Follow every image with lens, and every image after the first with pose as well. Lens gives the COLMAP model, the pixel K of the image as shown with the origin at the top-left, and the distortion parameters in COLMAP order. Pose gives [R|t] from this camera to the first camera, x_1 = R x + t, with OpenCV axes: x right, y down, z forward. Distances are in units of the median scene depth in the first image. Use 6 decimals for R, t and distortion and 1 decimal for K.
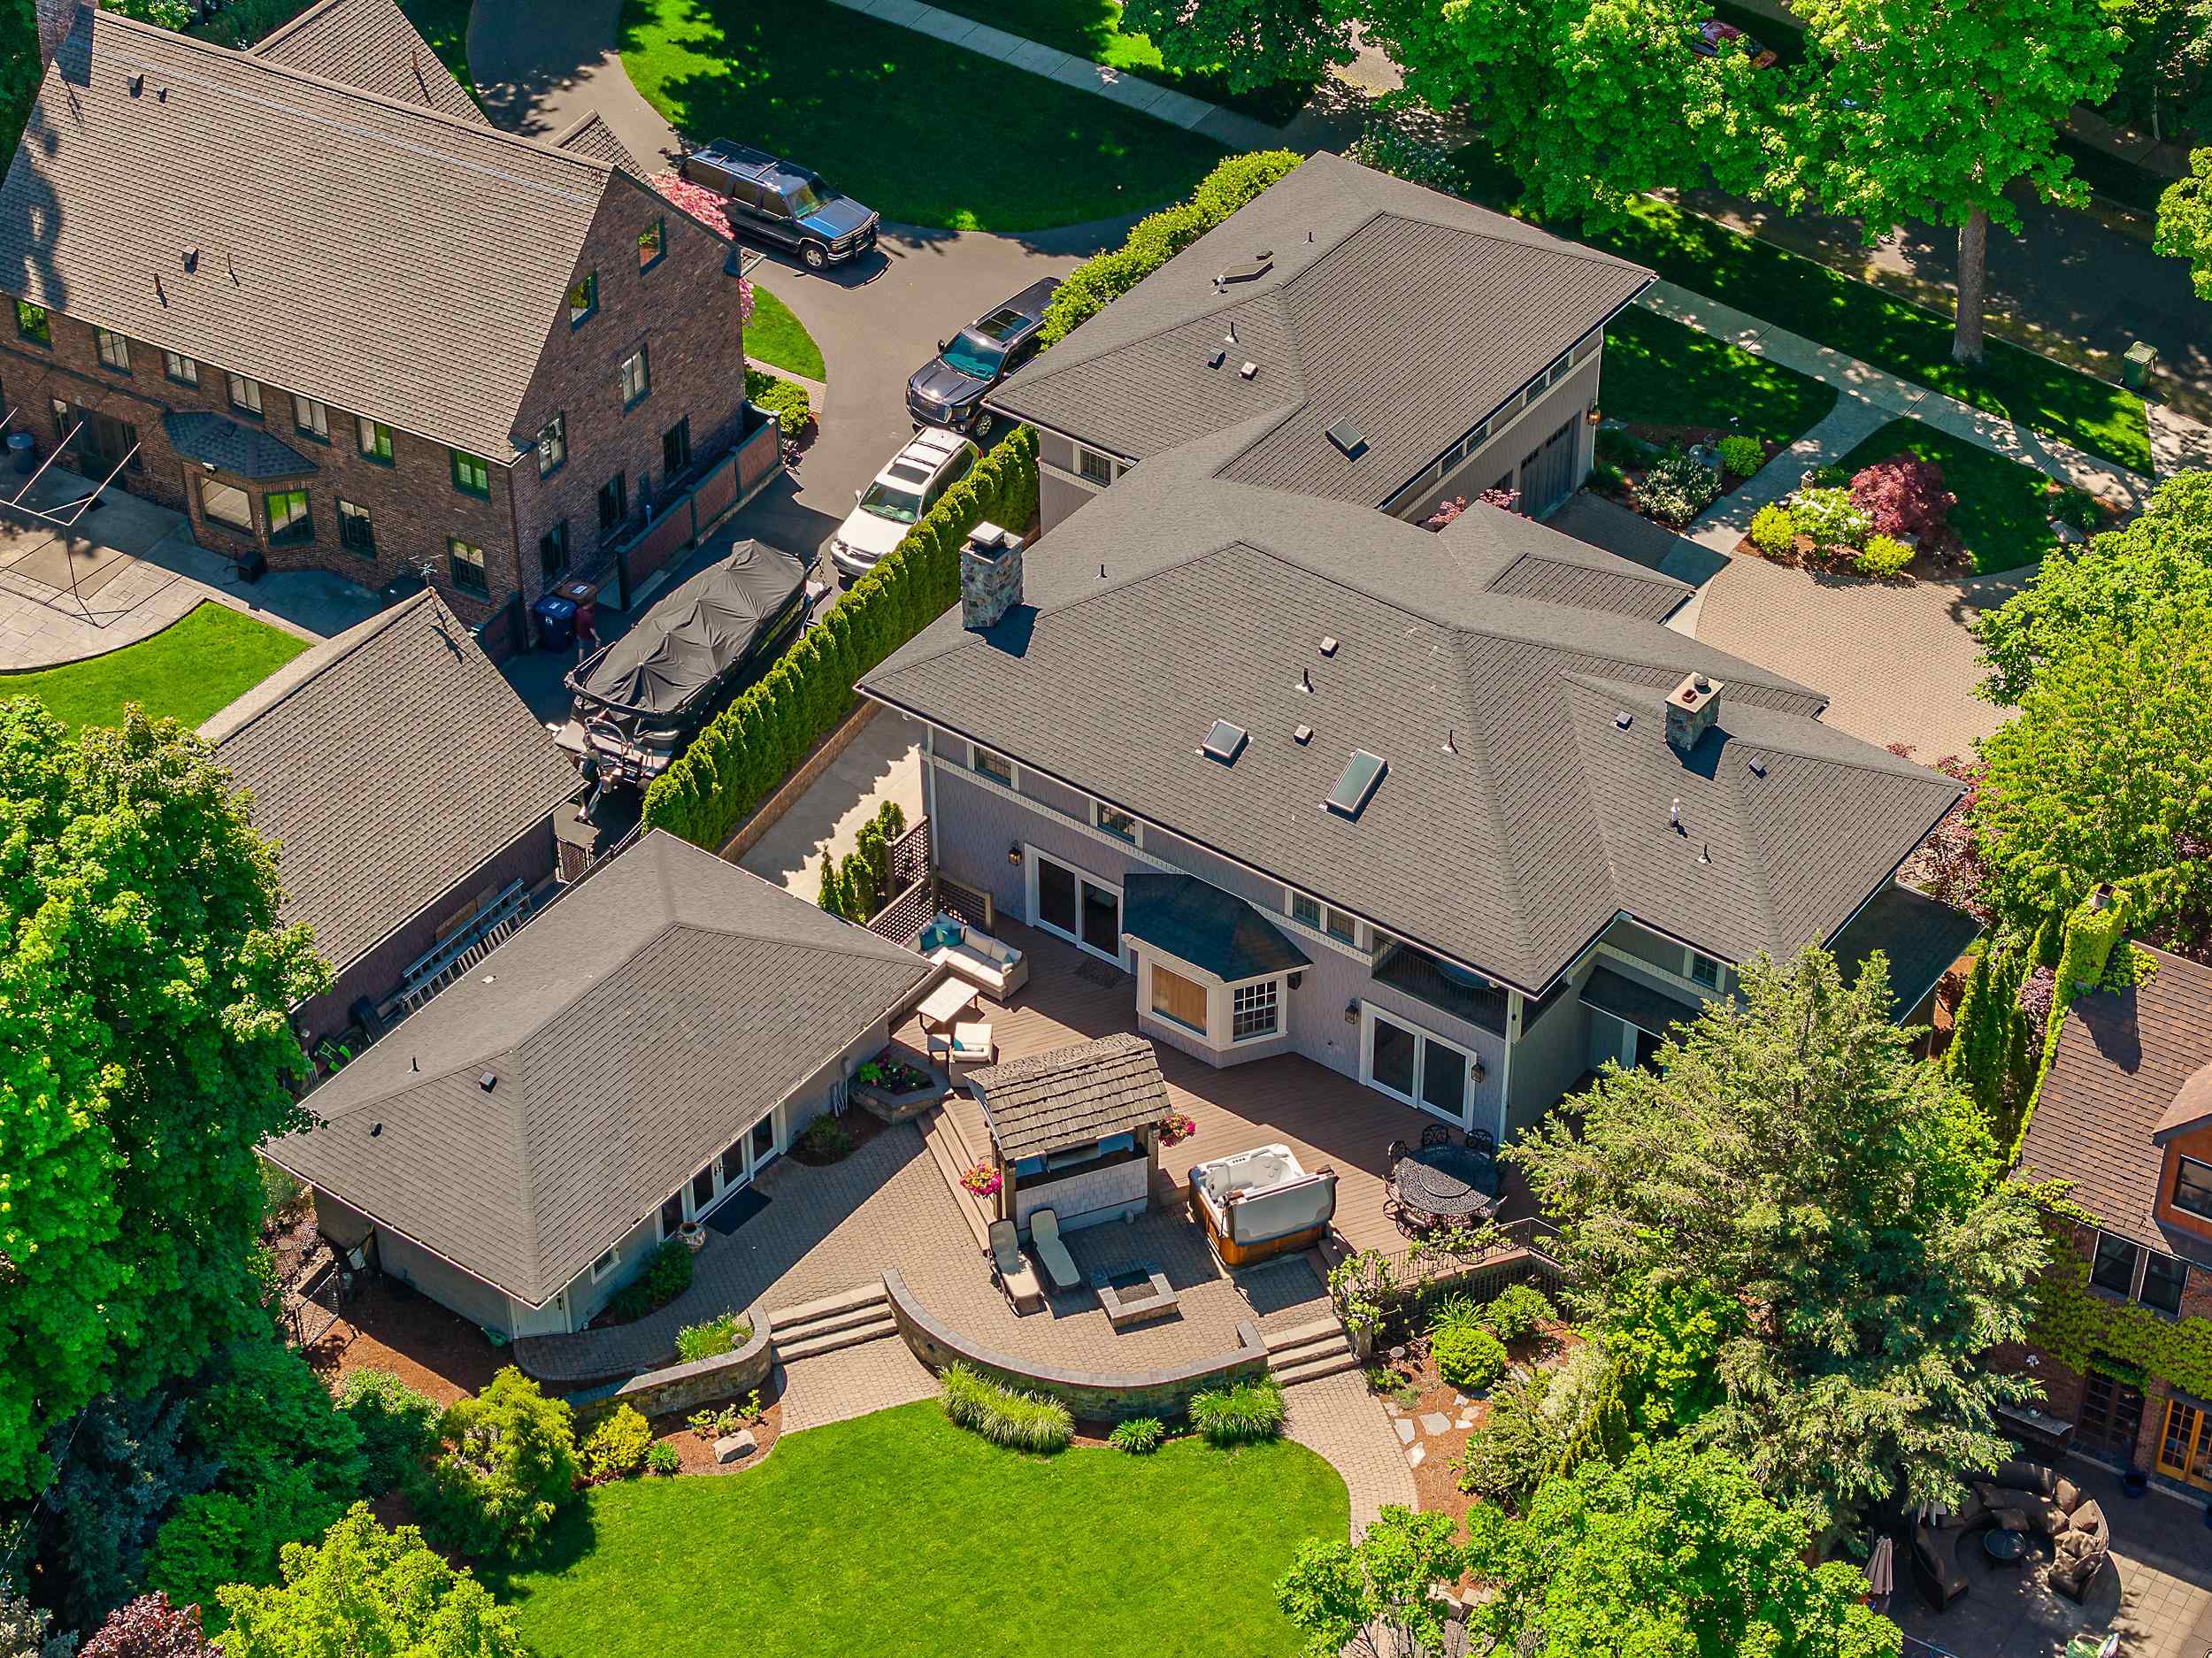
lens RADIAL K [[4459.6, 0, 1106.0], [0, 4459.6, 829.0], [0, 0, 1]] dist [-0.312685, -0.132423]
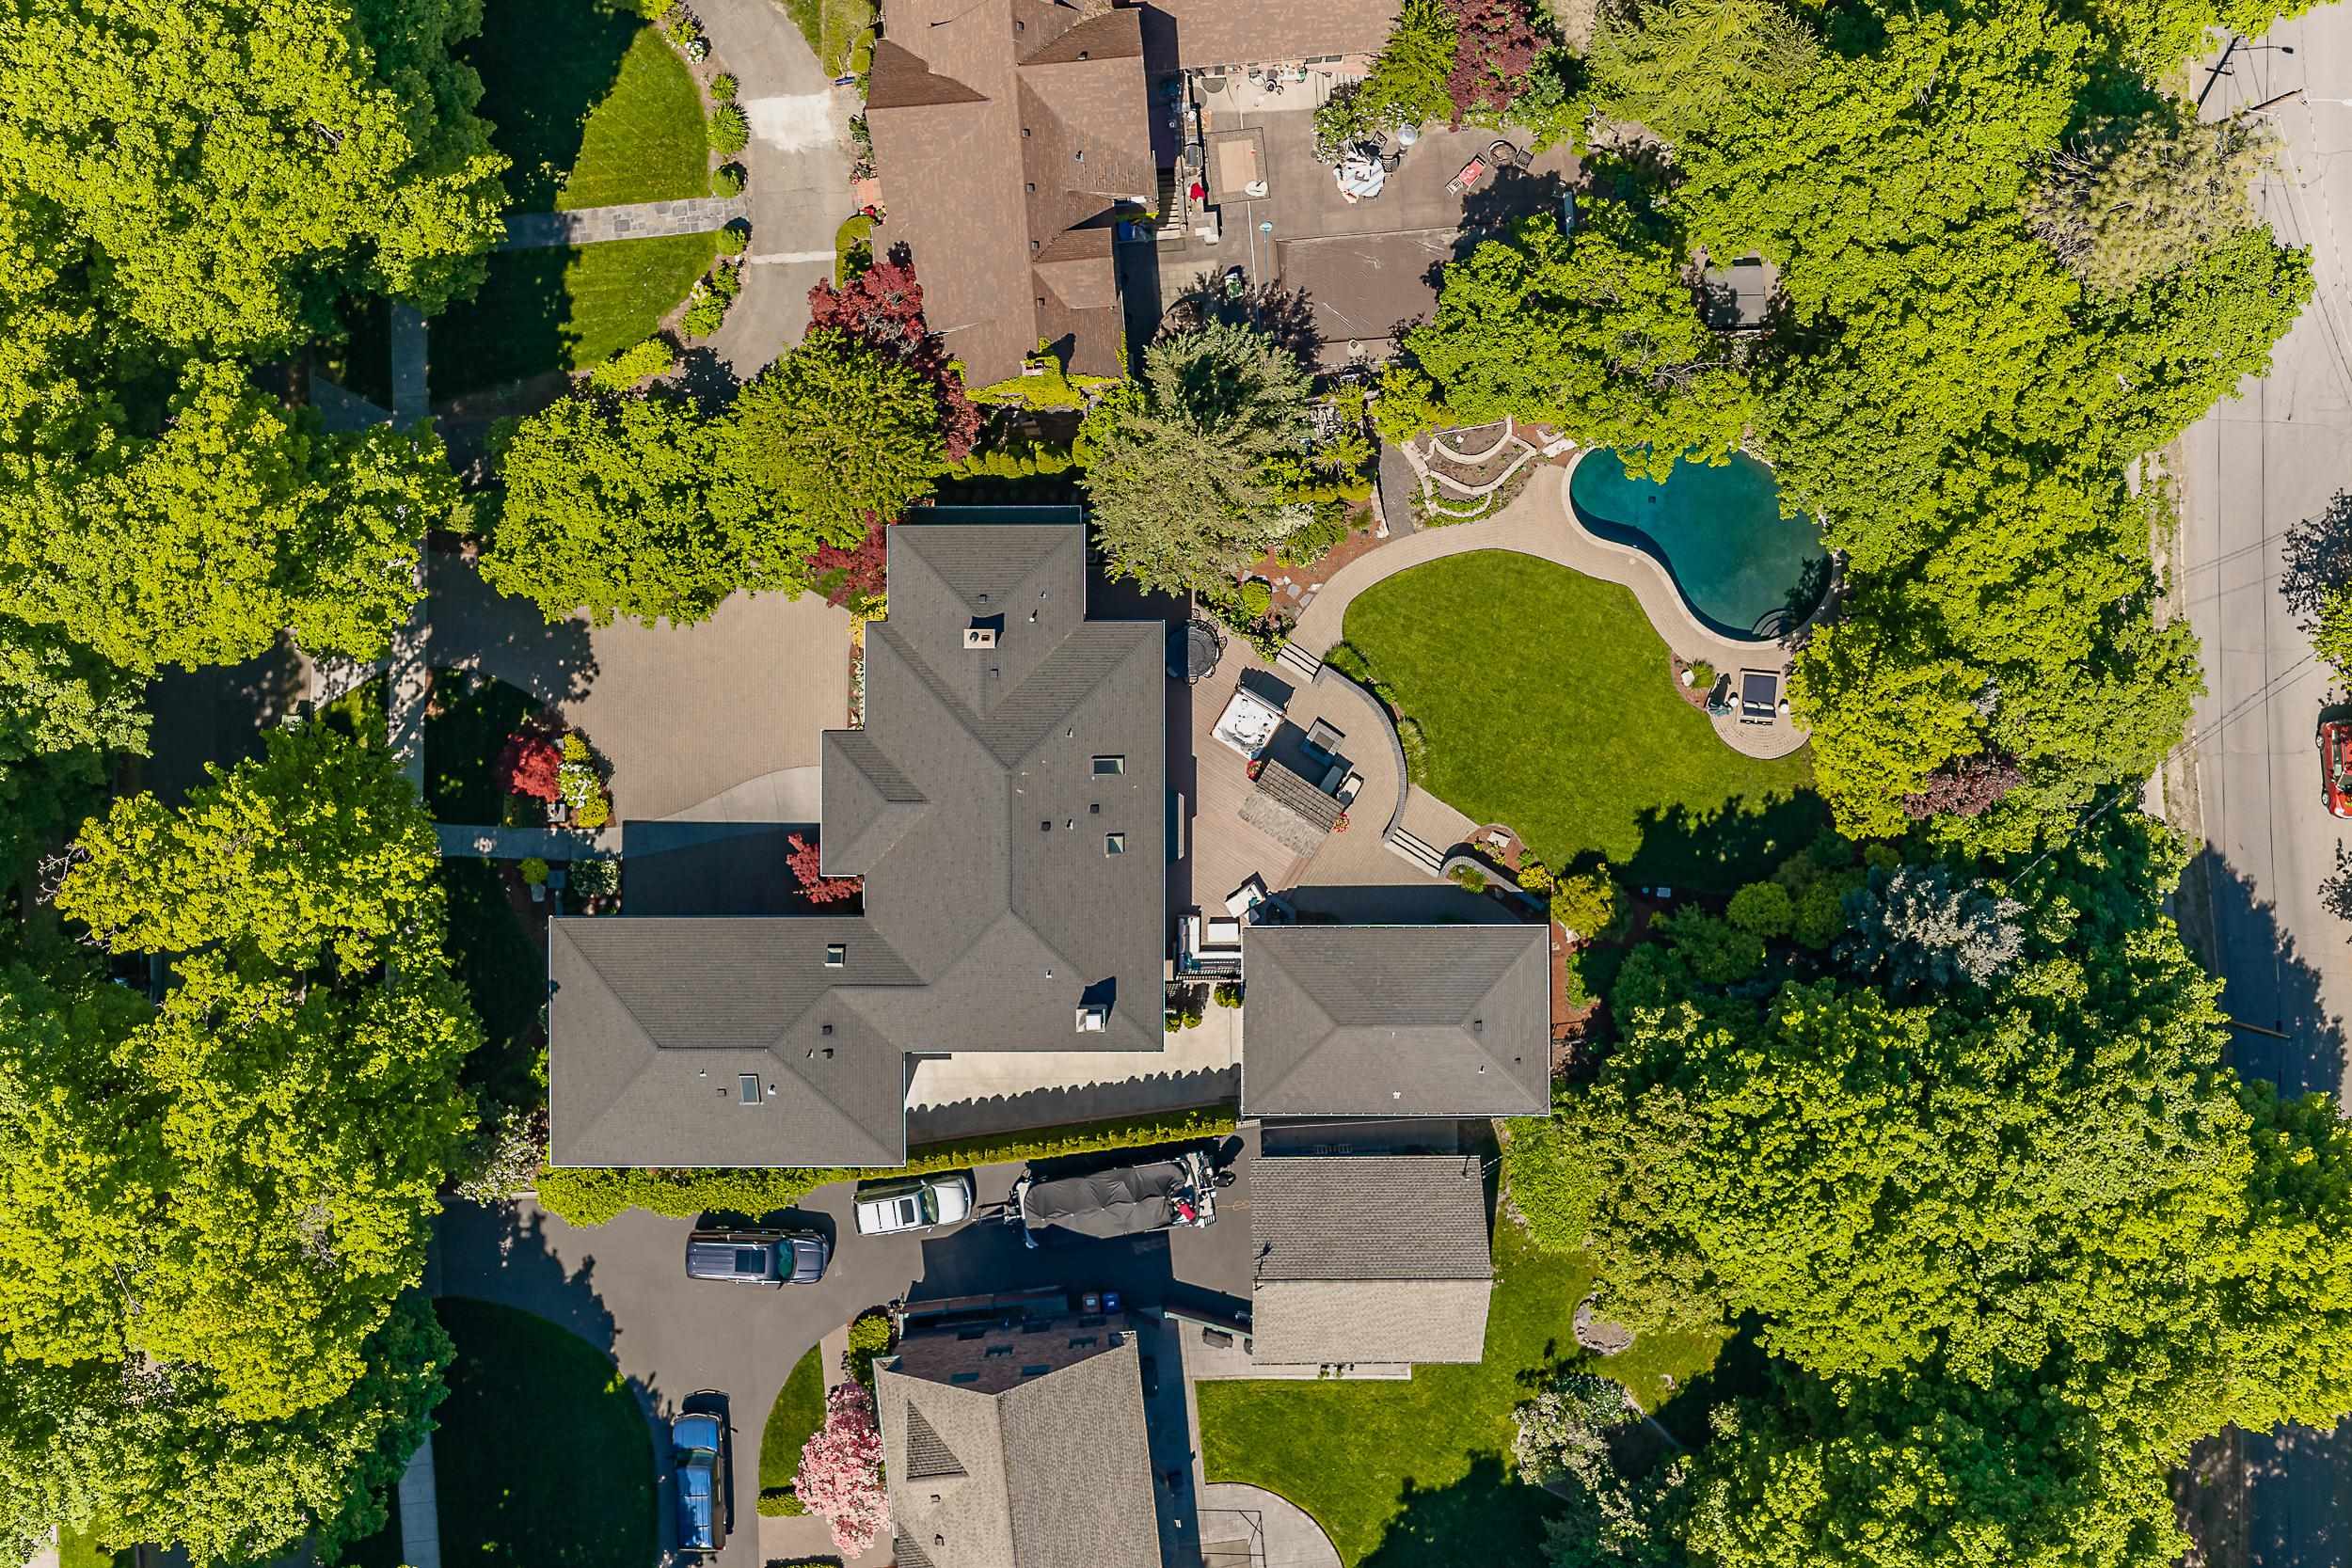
lens RADIAL K [[2084.6, 0, 1110.0], [0, 2084.6, 775.0], [0, 0, 1]] dist [0.005071, -0.002092]
pose [[-0.593084, -0.805122, 0.005533, 0.047250], [0.518424, -0.376615, 0.767722, -0.701550], [-0.616026, 0.458192, 0.640759, 0.419820]]
